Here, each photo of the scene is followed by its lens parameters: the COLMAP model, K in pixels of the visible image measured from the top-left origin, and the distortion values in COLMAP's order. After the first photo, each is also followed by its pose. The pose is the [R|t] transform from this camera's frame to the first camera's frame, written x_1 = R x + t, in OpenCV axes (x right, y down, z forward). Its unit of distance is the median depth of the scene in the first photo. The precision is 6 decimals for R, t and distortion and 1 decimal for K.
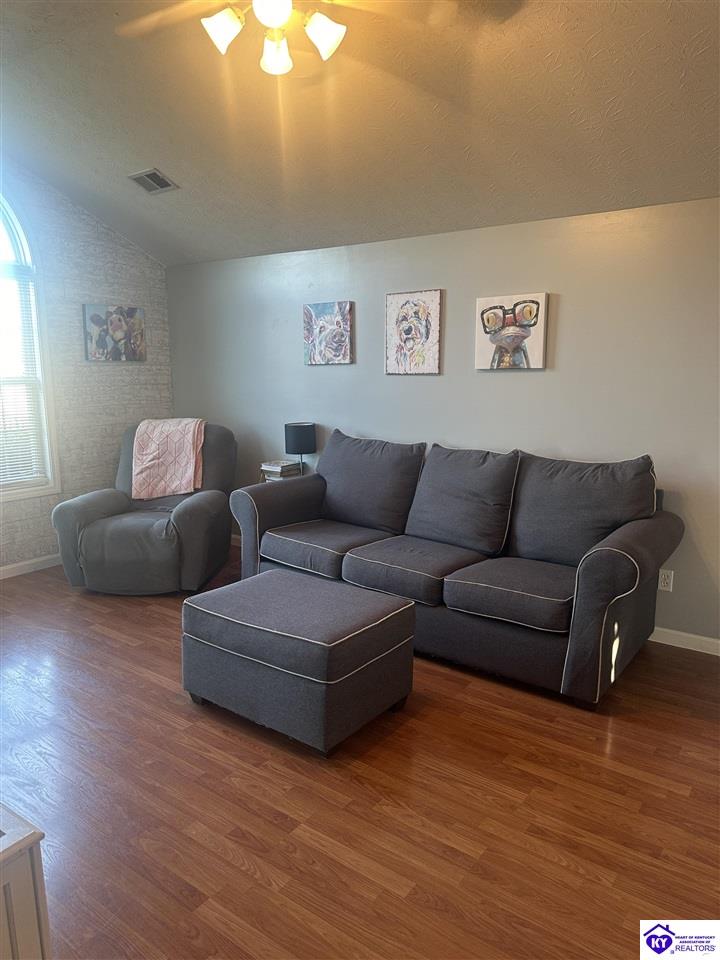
lens RADIAL K [[684.6, 0, 349.5], [0, 684.6, 480.2], [0, 0, 1]] dist [0.101535, -0.106004]
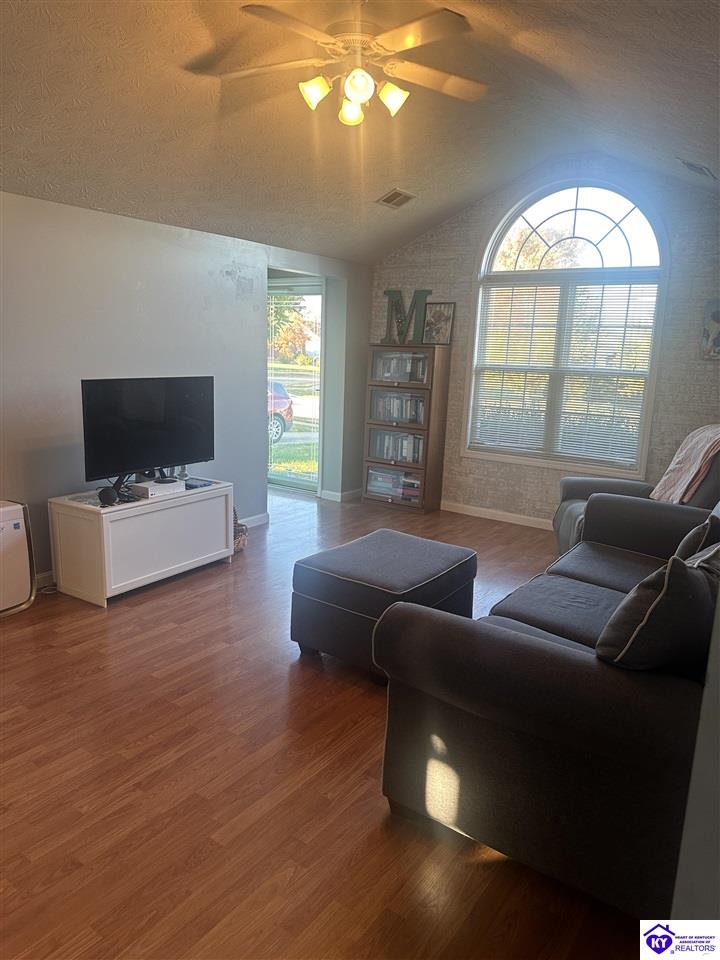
lens RADIAL K [[684.6, 0, 349.5], [0, 684.6, 480.2], [0, 0, 1]] dist [0.101535, -0.106004]
pose [[0.046789, 0.217096, -0.975028, 1.095740], [-0.235202, 0.951048, 0.200470, -0.167708], [0.970820, 0.219949, 0.095560, 0.858765]]
